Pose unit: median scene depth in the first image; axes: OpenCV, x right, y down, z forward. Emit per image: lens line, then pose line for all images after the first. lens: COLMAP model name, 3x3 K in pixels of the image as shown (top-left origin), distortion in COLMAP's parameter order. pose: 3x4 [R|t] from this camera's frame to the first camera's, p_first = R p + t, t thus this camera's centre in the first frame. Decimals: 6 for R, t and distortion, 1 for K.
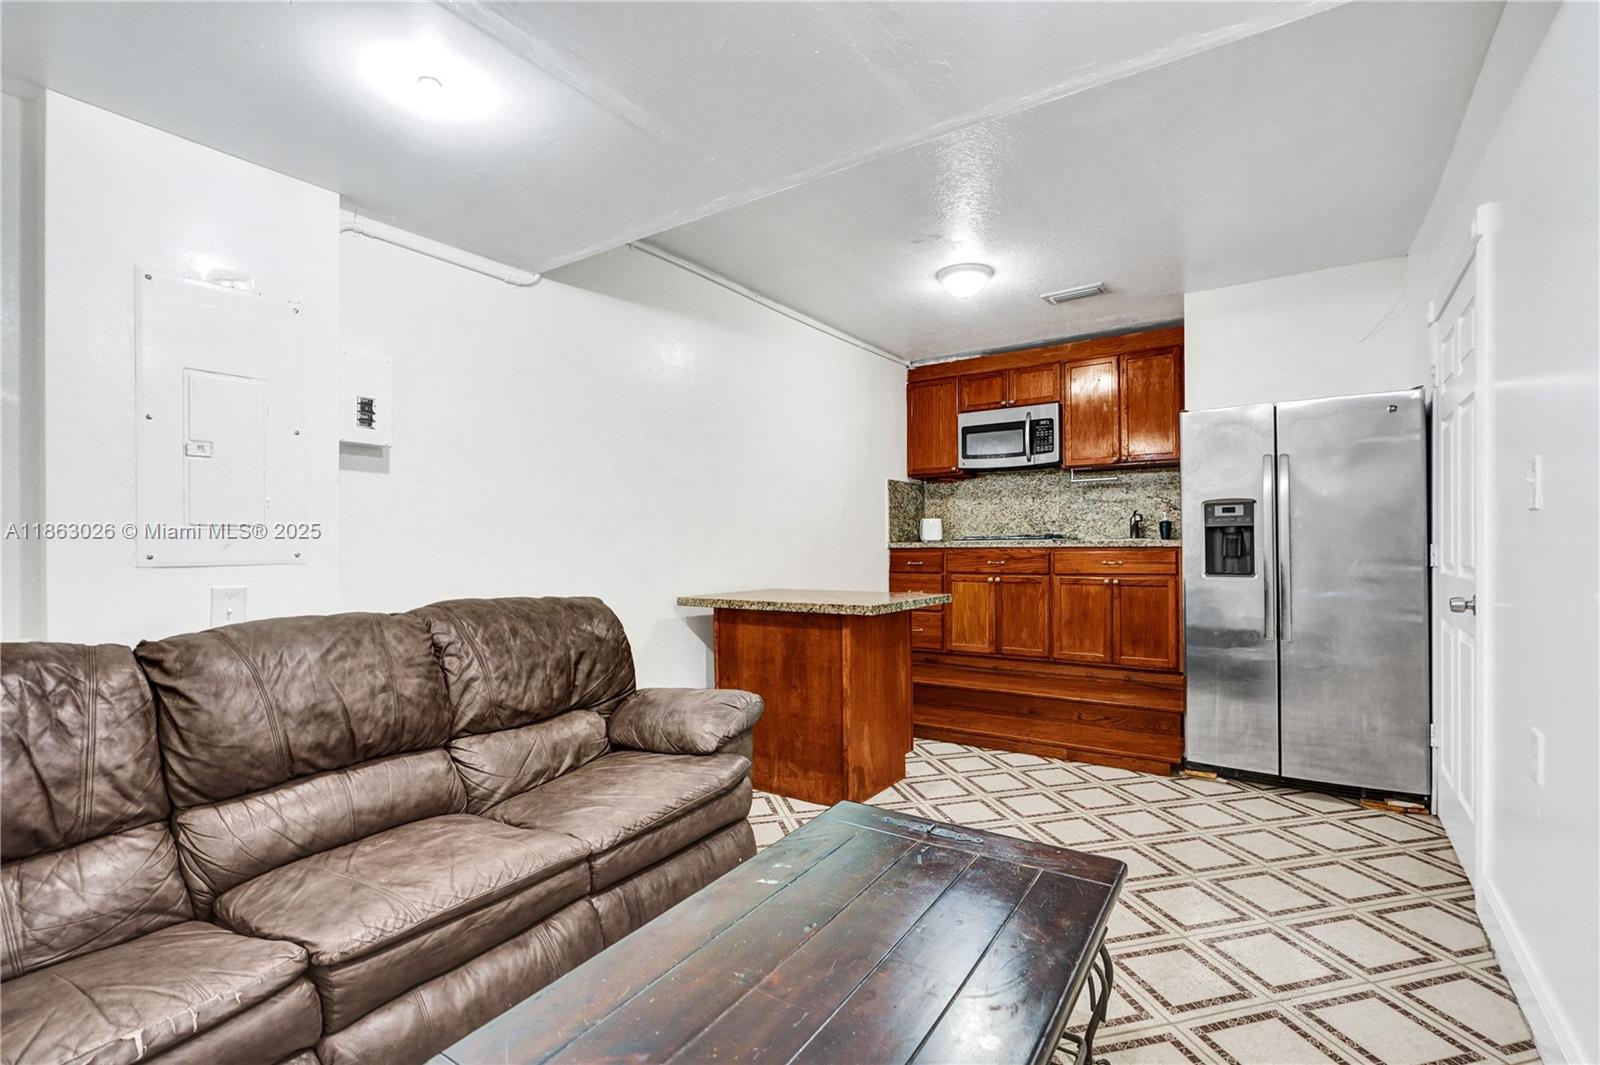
lens RADIAL K [[738.2, 0, 801.2], [0, 738.2, 544.7], [0, 0, 1]] dist [-0.000401, 0.000557]
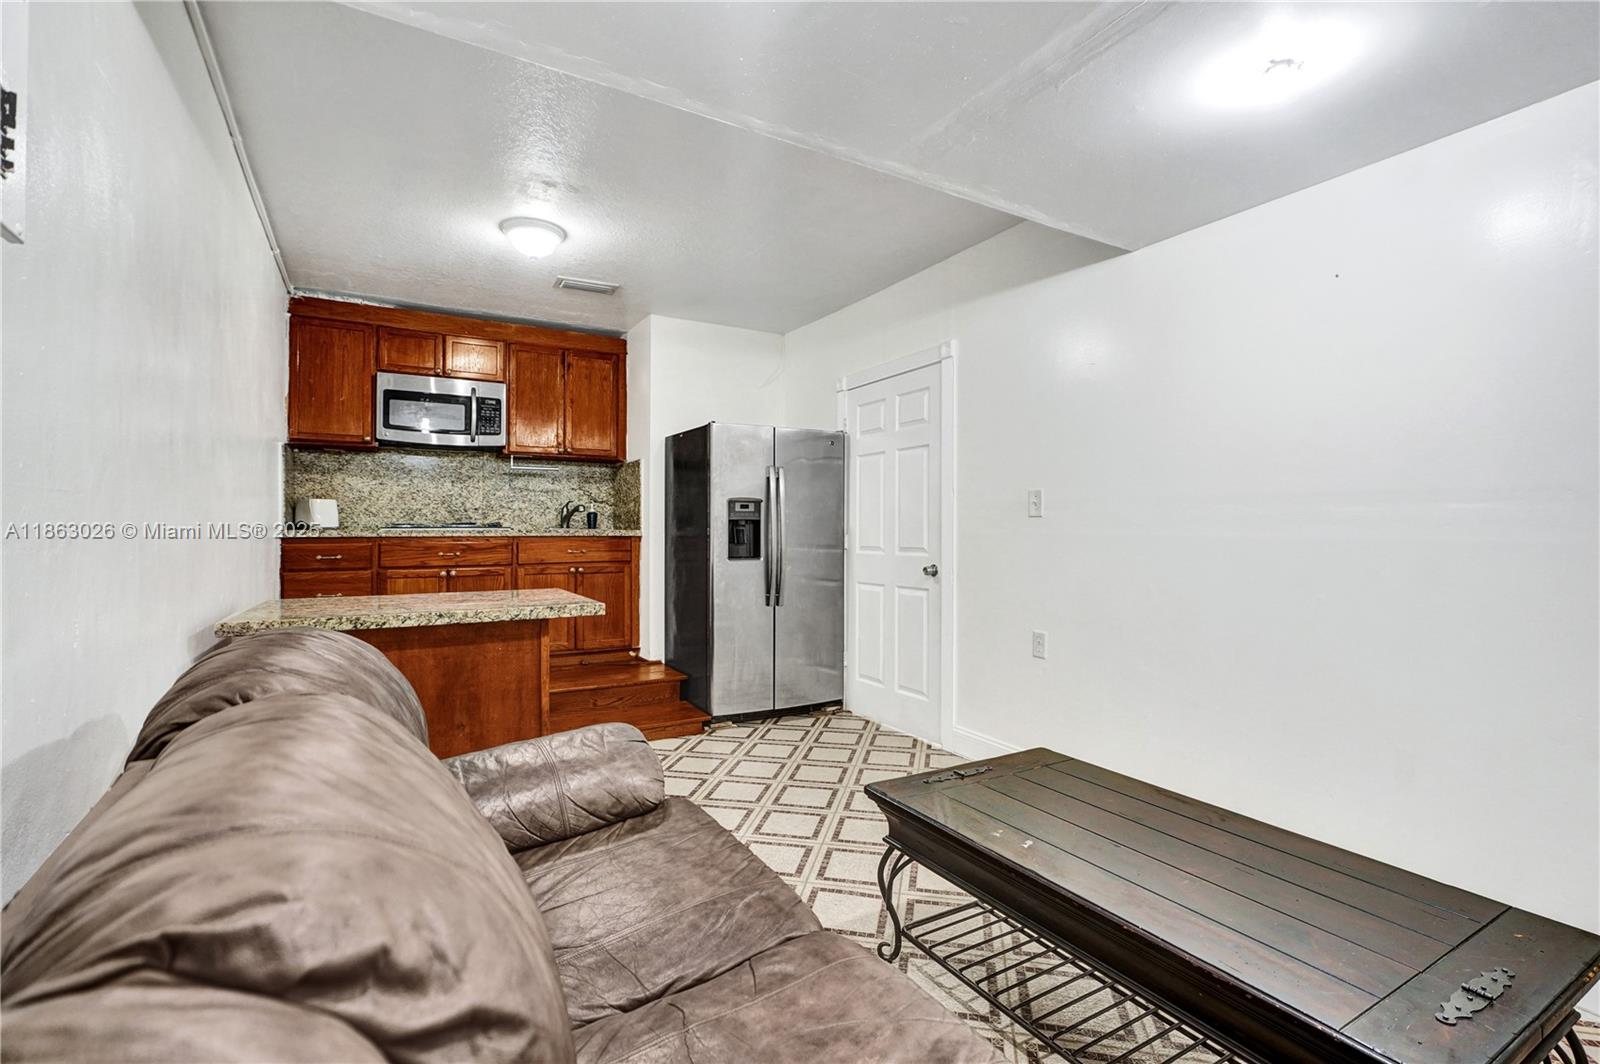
lens RADIAL K [[738.2, 0, 801.2], [0, 738.2, 544.2], [0, 0, 1]] dist [-0.000401, 0.000557]
pose [[0.450921, -0.008318, 0.892525, -0.331946], [-0.003271, 0.999934, 0.010971, 0.001619], [-0.892558, -0.007867, 0.450864, 0.238309]]
